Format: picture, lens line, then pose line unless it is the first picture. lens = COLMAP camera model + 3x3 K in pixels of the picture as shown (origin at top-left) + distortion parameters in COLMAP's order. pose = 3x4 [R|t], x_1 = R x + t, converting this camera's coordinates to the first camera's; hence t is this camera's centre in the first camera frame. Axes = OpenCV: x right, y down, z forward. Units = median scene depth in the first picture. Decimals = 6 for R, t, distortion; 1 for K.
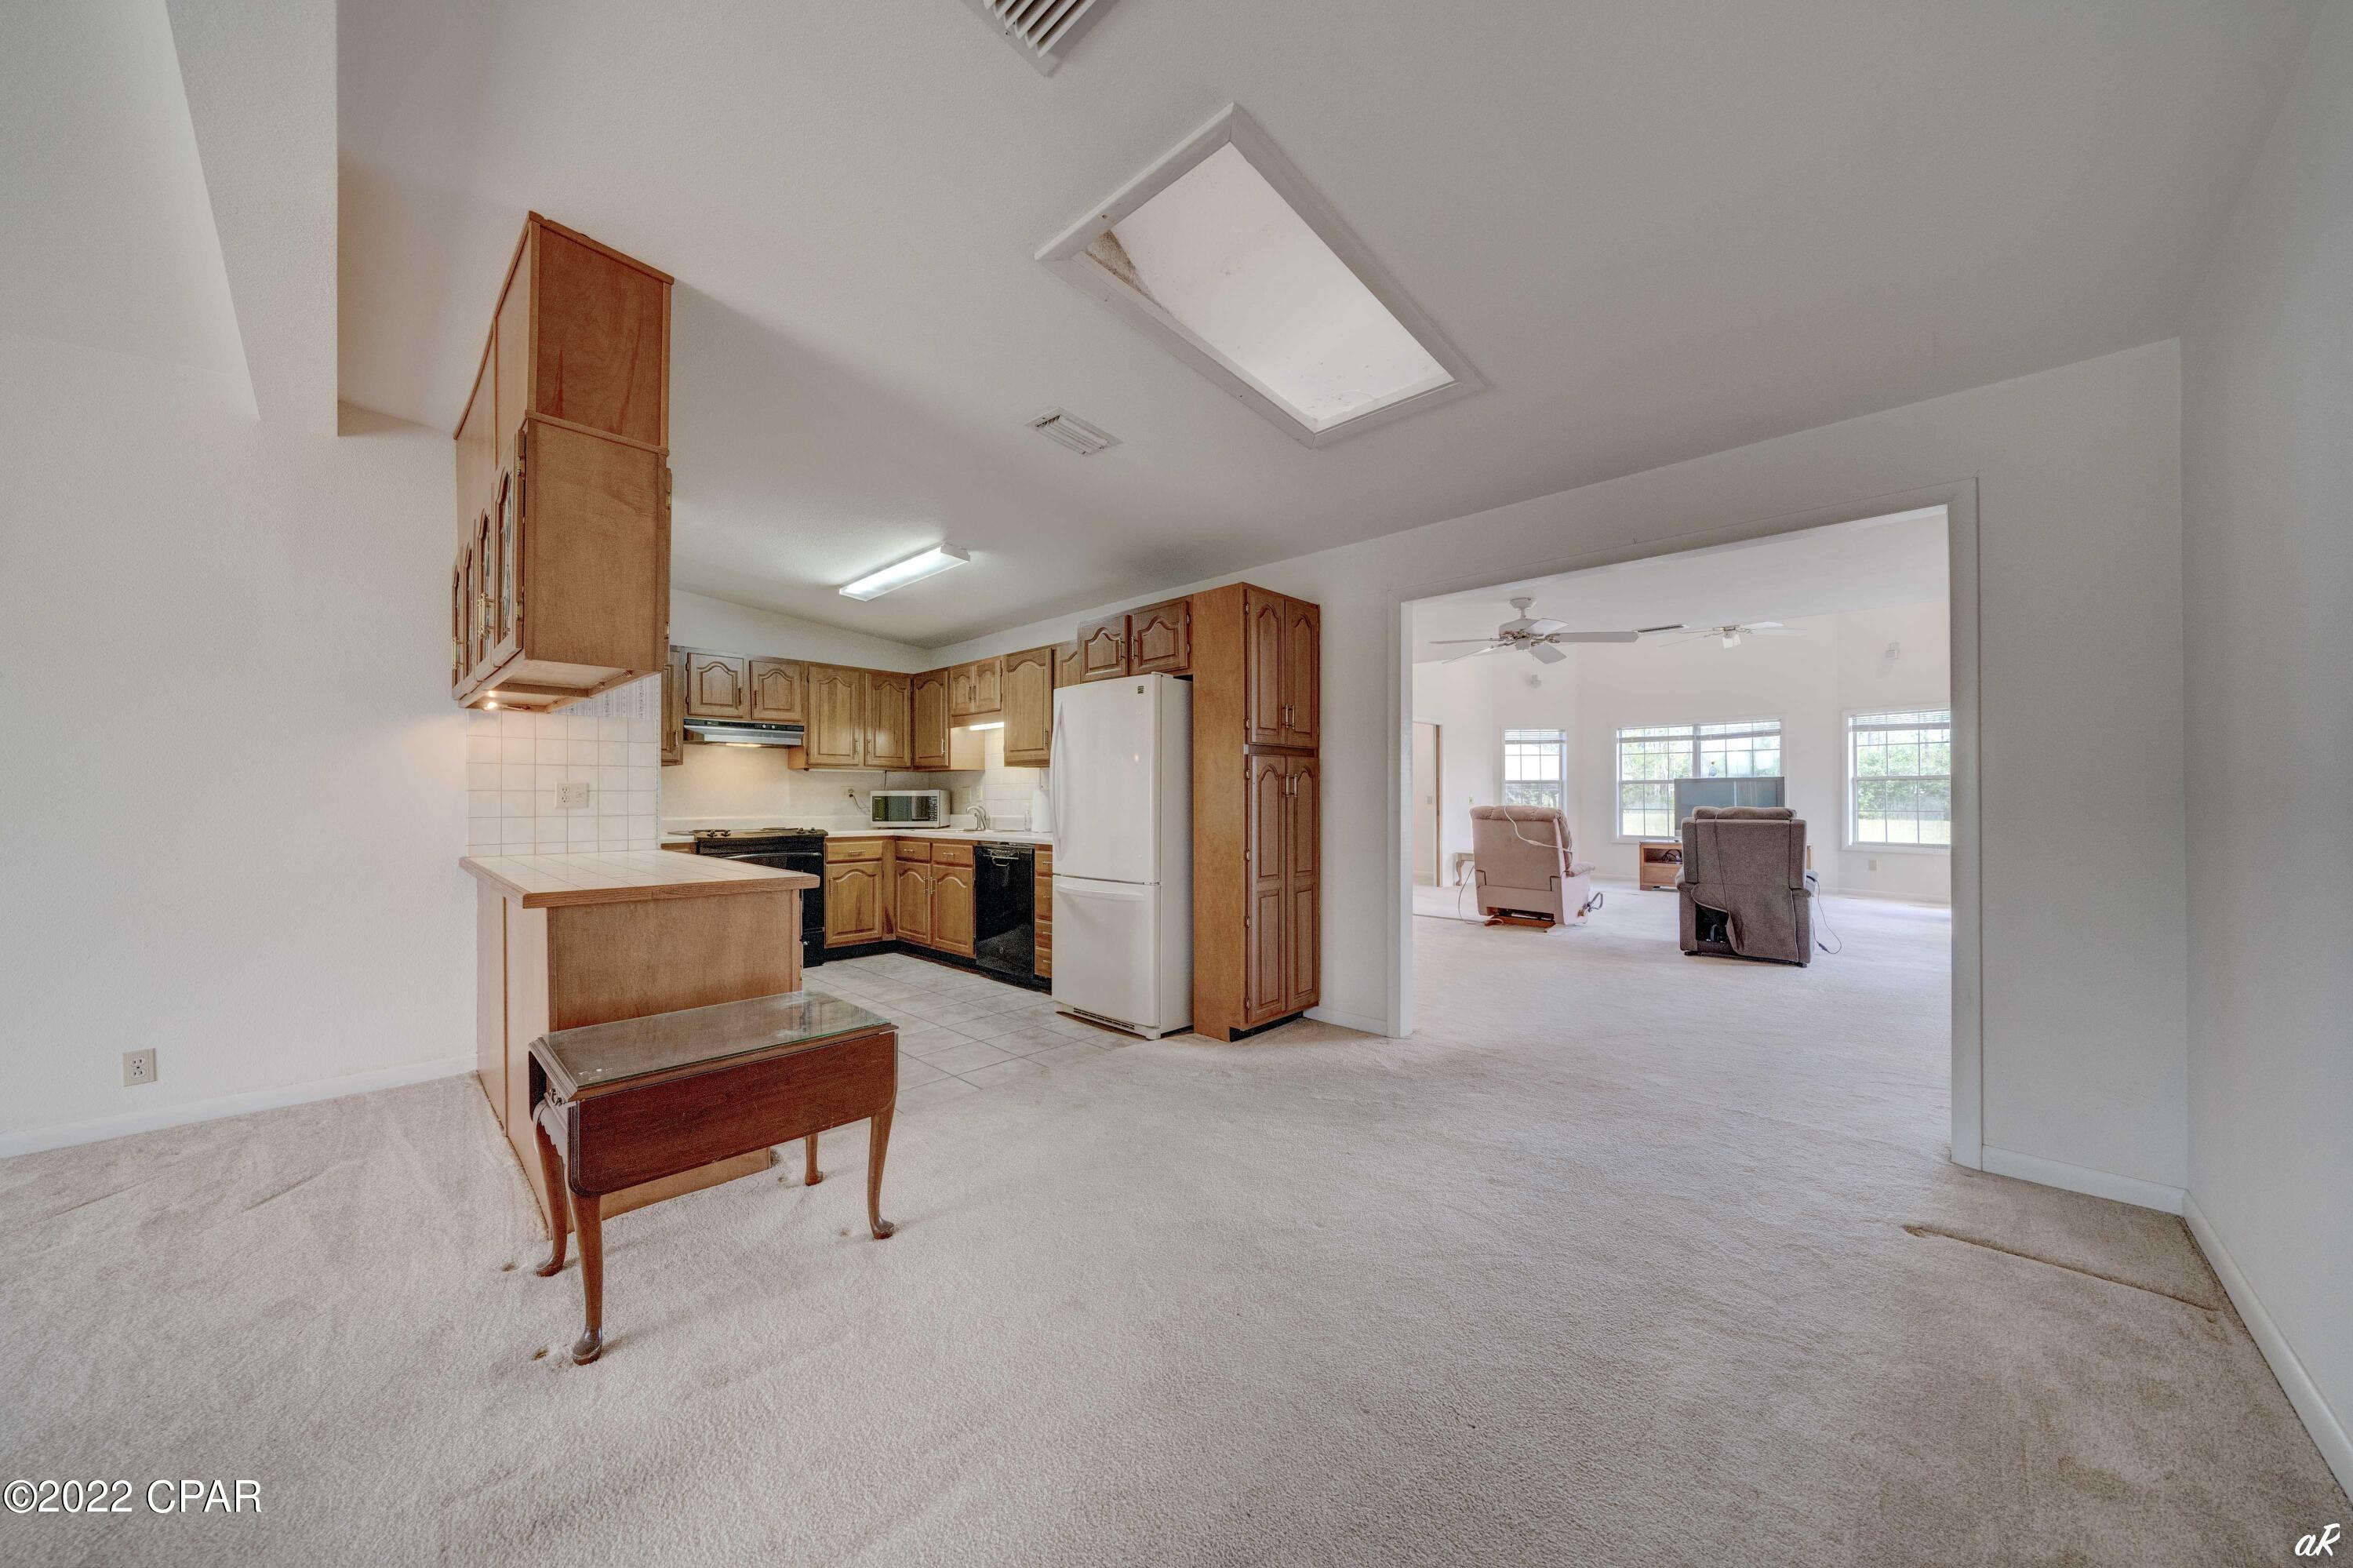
lens RADIAL K [[814.8, 0, 1172.9], [0, 814.8, 794.7], [0, 0, 1]] dist [-0.007727, -0.000014]
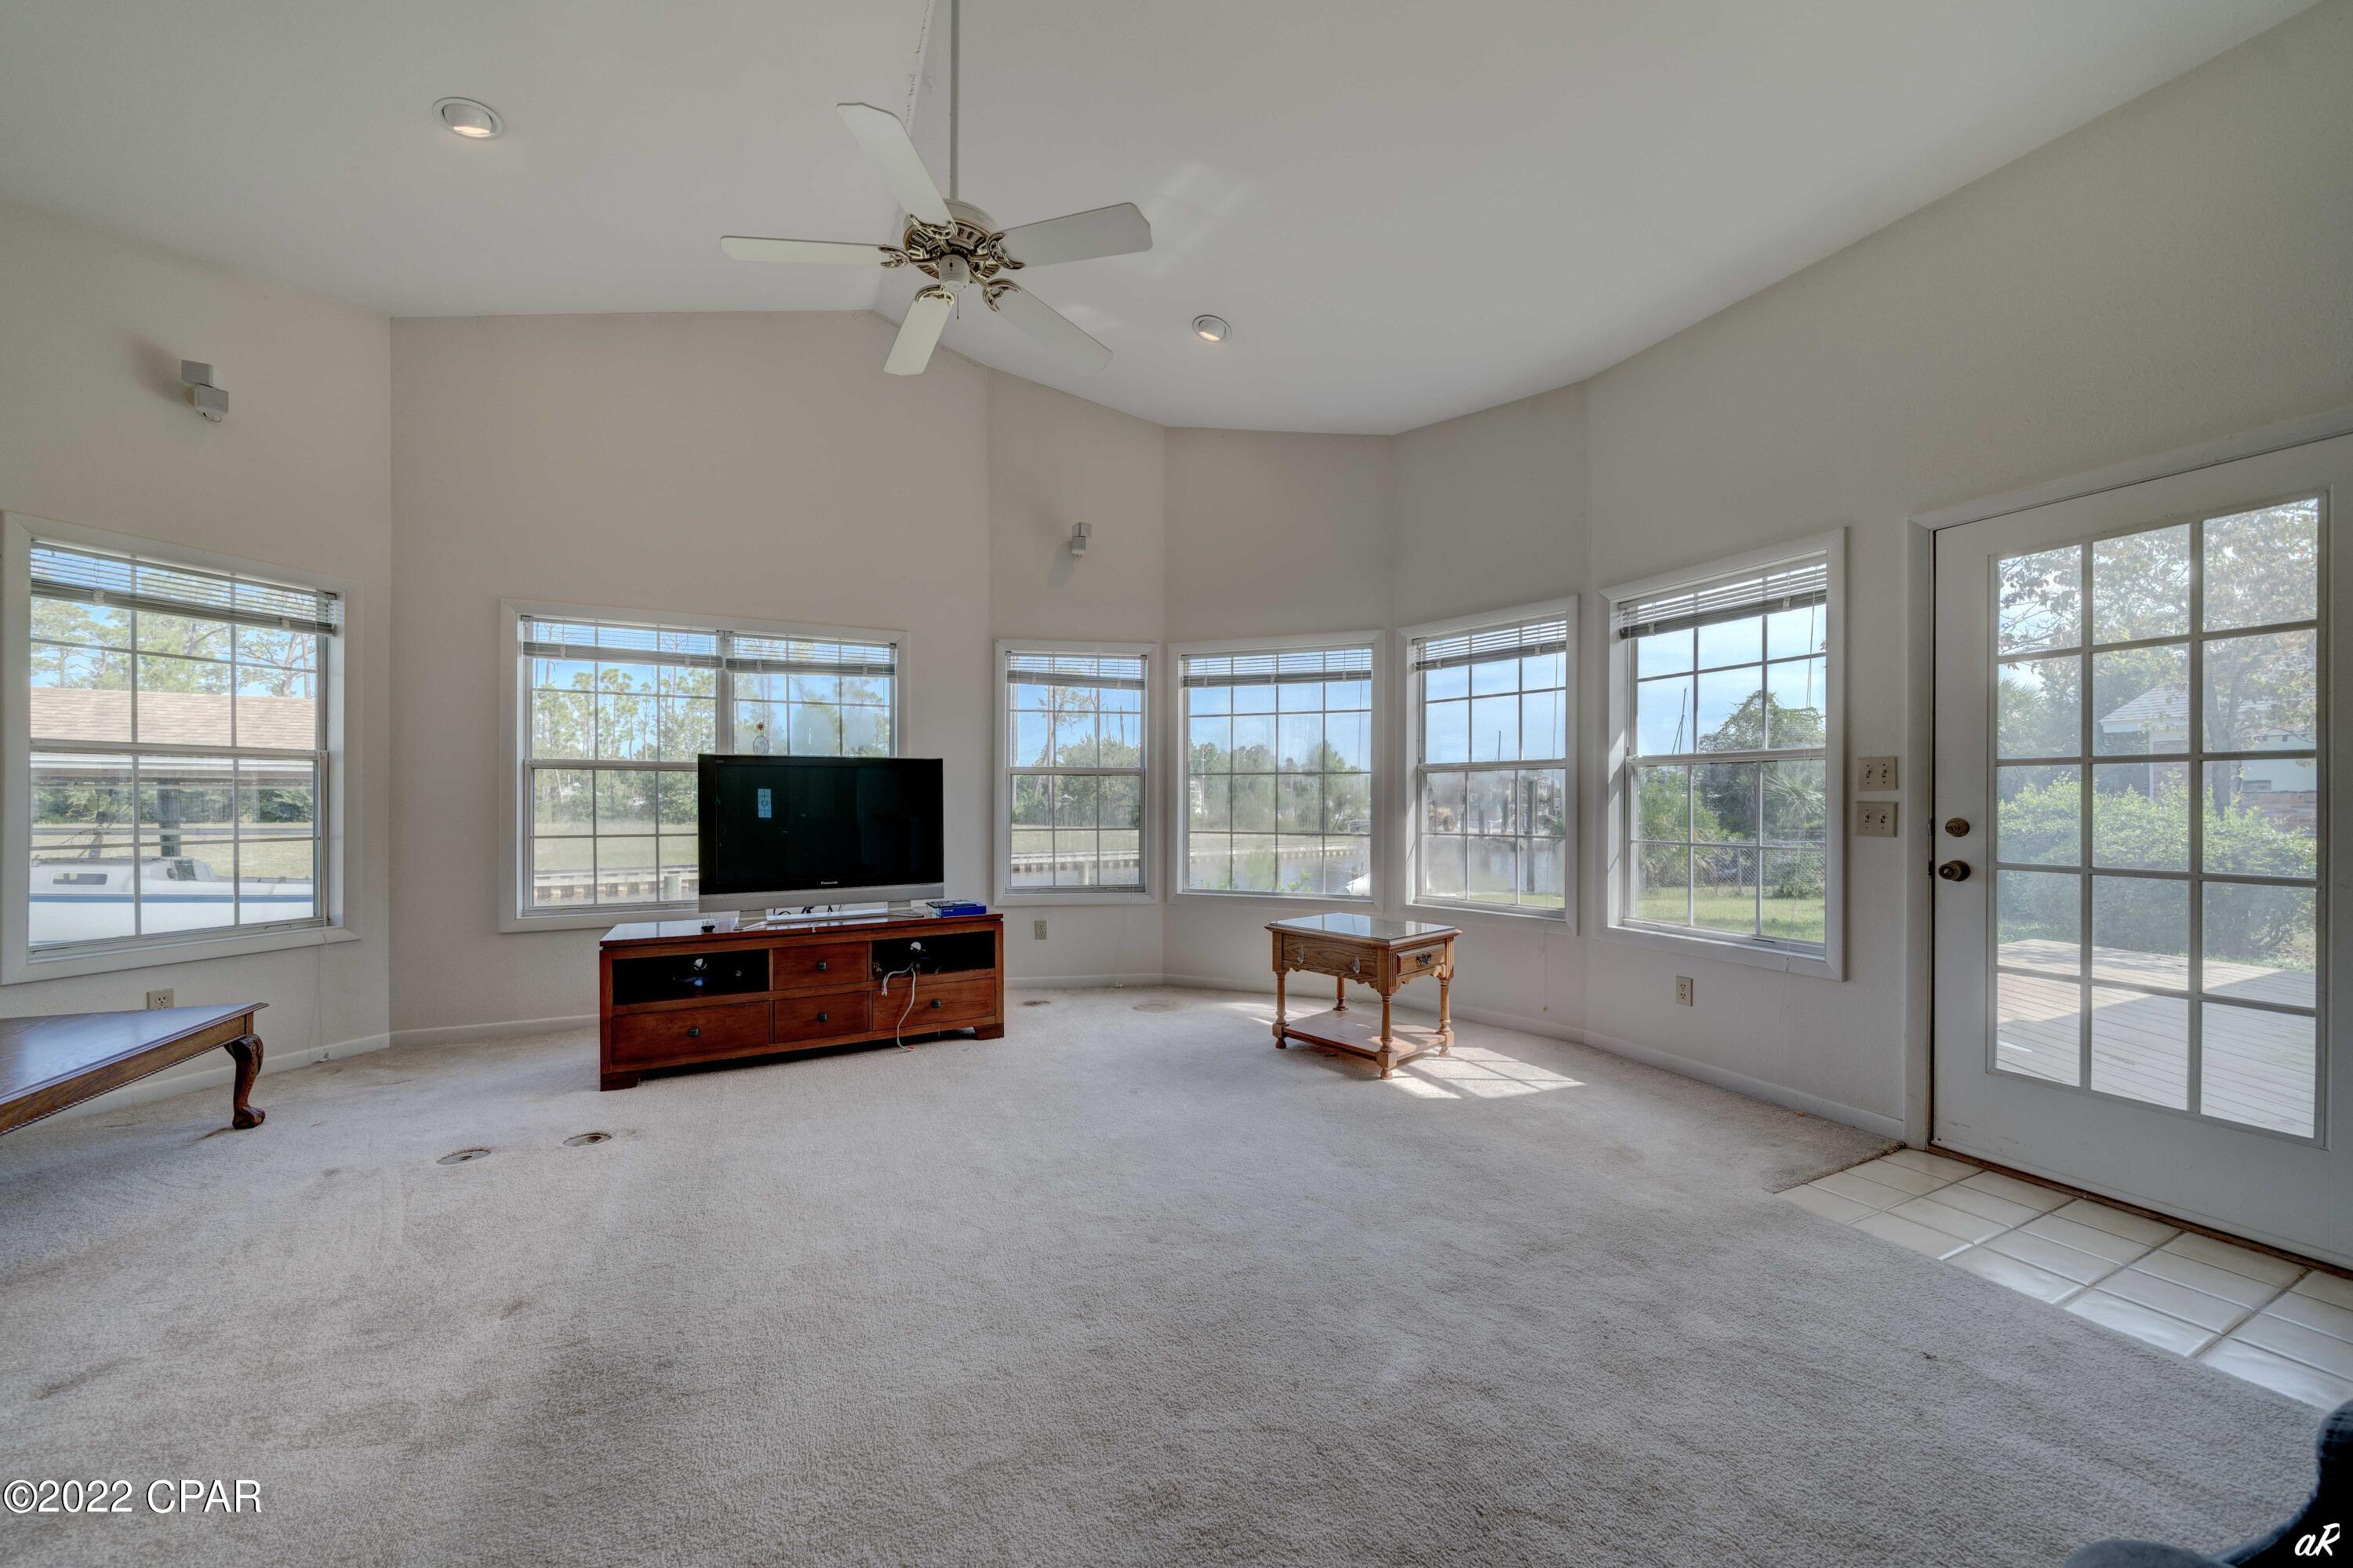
lens RADIAL K [[814.8, 0, 1146.8], [0, 814.8, 804.0], [0, 0, 1]] dist [-0.007727, -0.000014]
pose [[0.379806, -0.001402, 0.925065, 0.607969], [-0.005389, 0.999979, 0.003728, 0.000893], [-0.925050, -0.006401, 0.379791, 1.151348]]
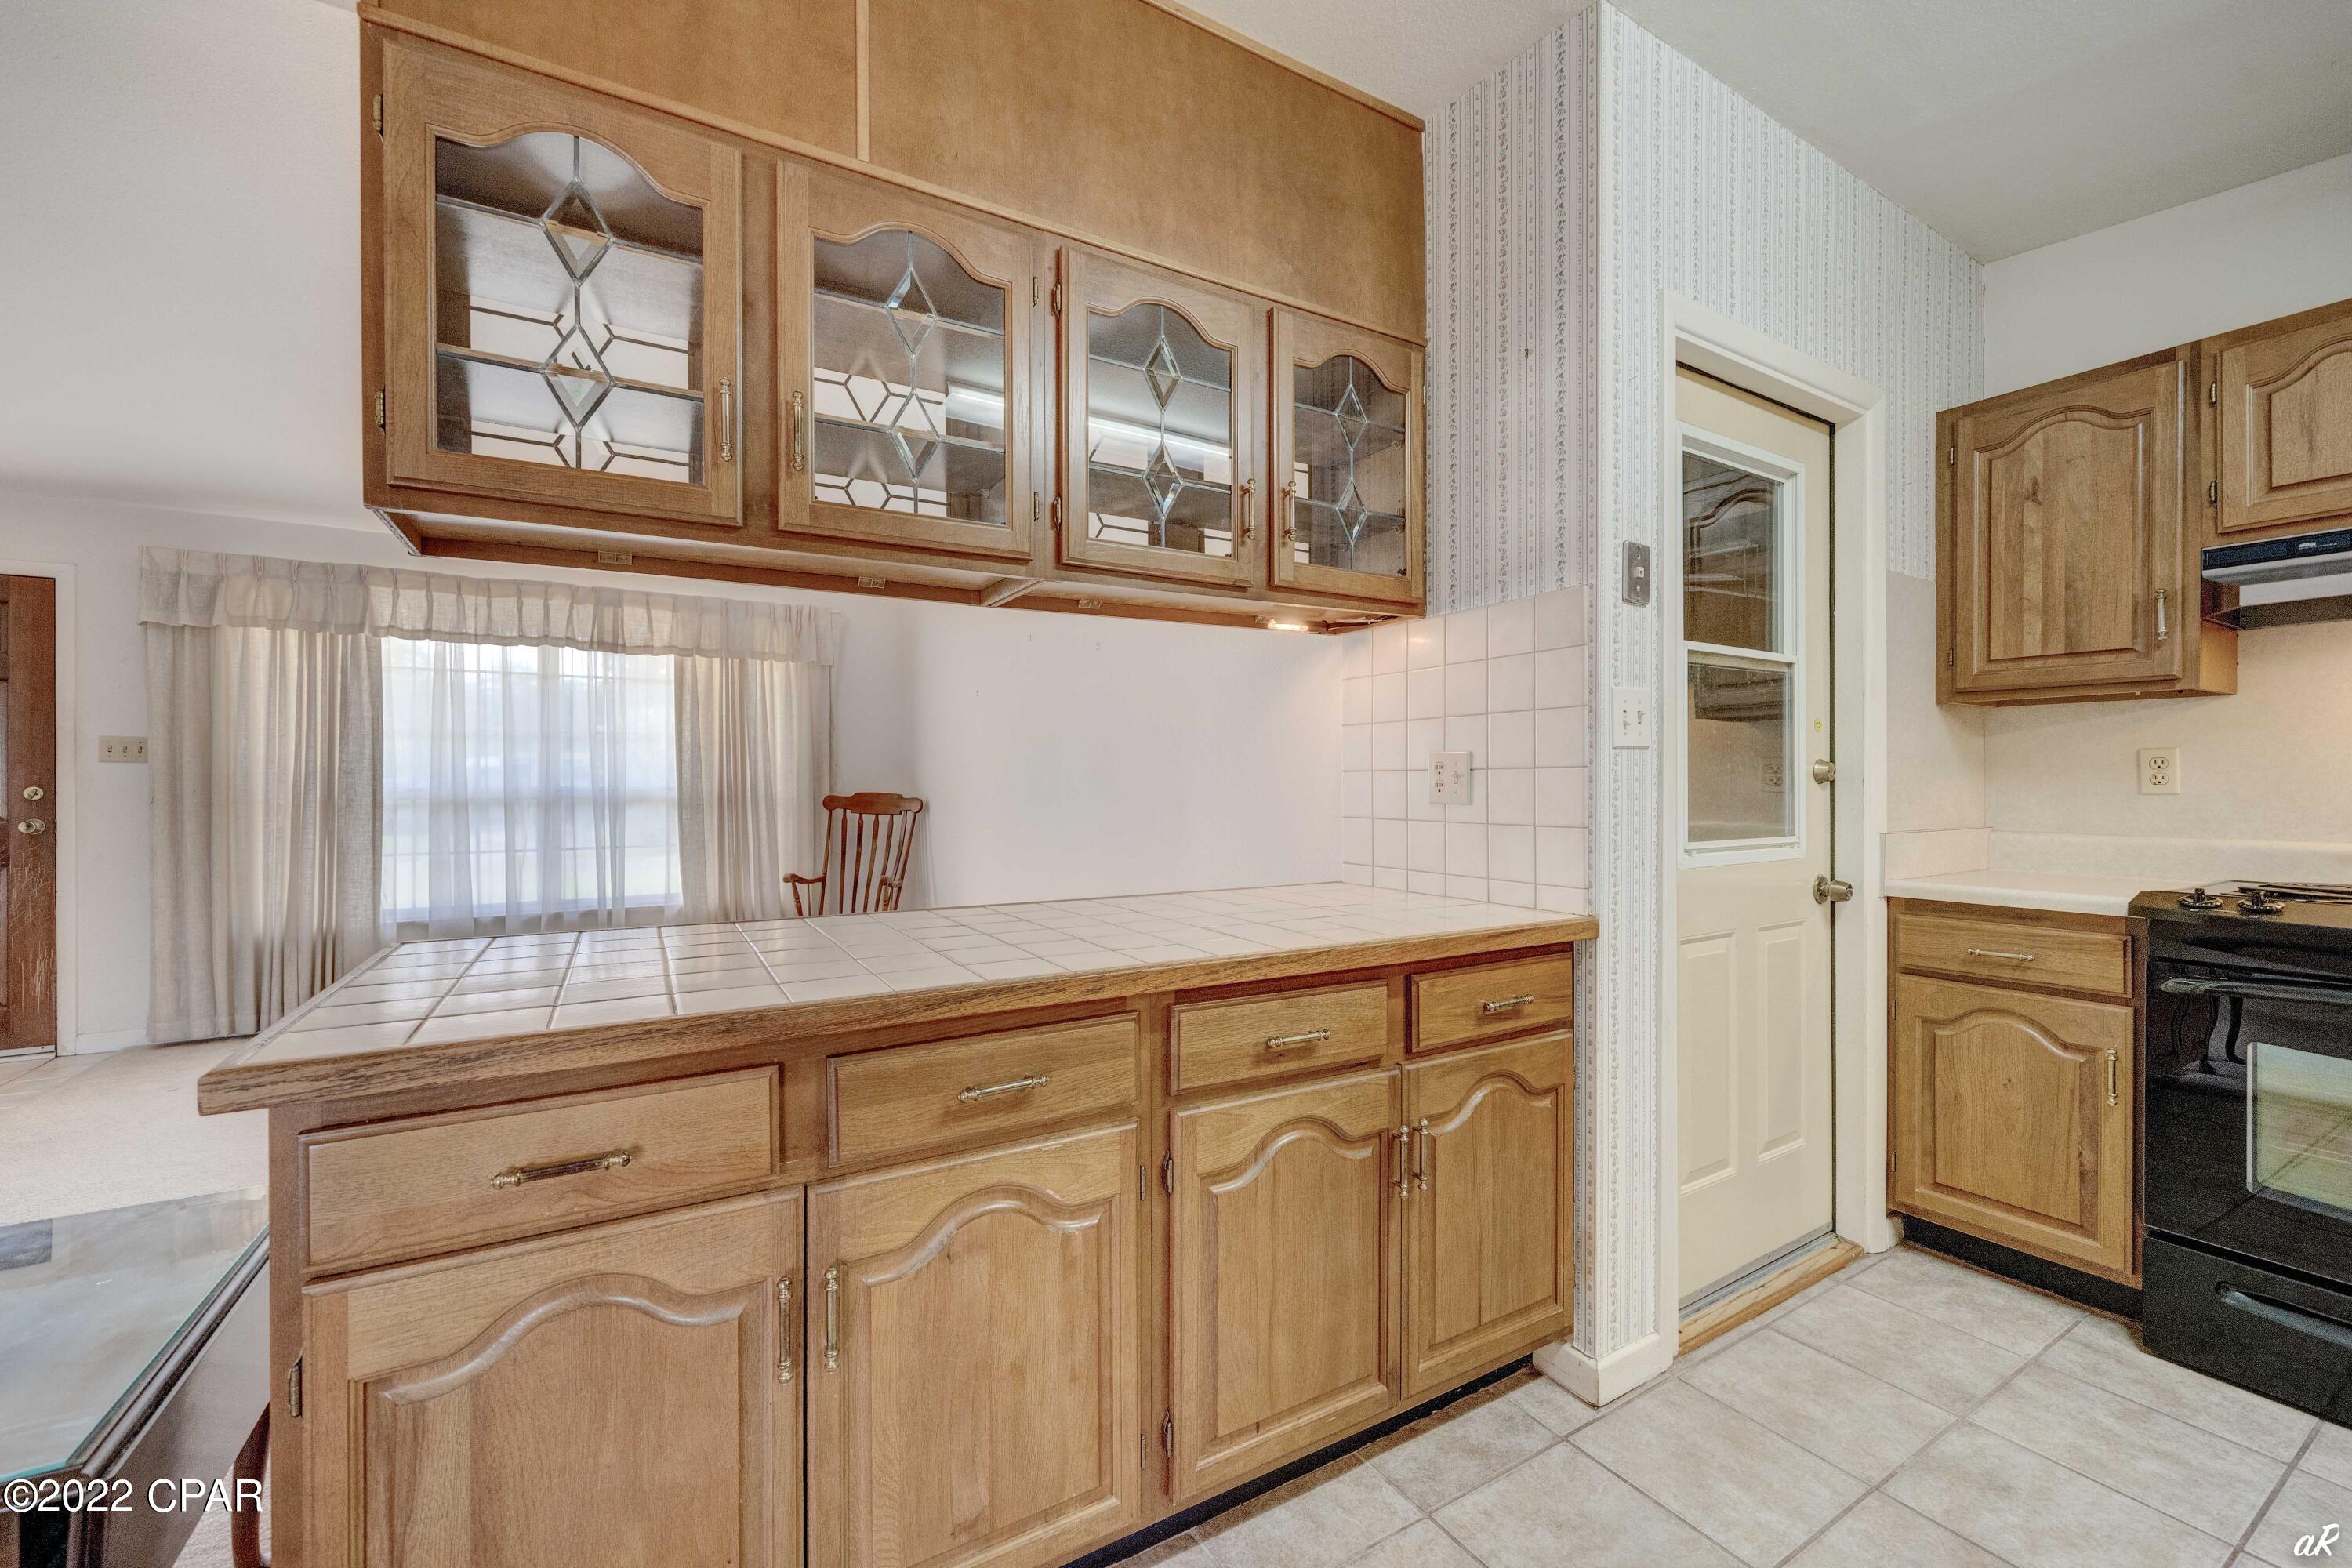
lens RADIAL K [[930.7, 0, 1160.3], [0, 930.7, 786.0], [0, 0, 1]] dist [-0.005448, 0.000512]
pose [[-0.276618, 0.005351, -0.960965, -0.096792], [0.002749, 0.999985, 0.004777, 0.001144], [0.960976, -0.001320, -0.276629, 0.611802]]
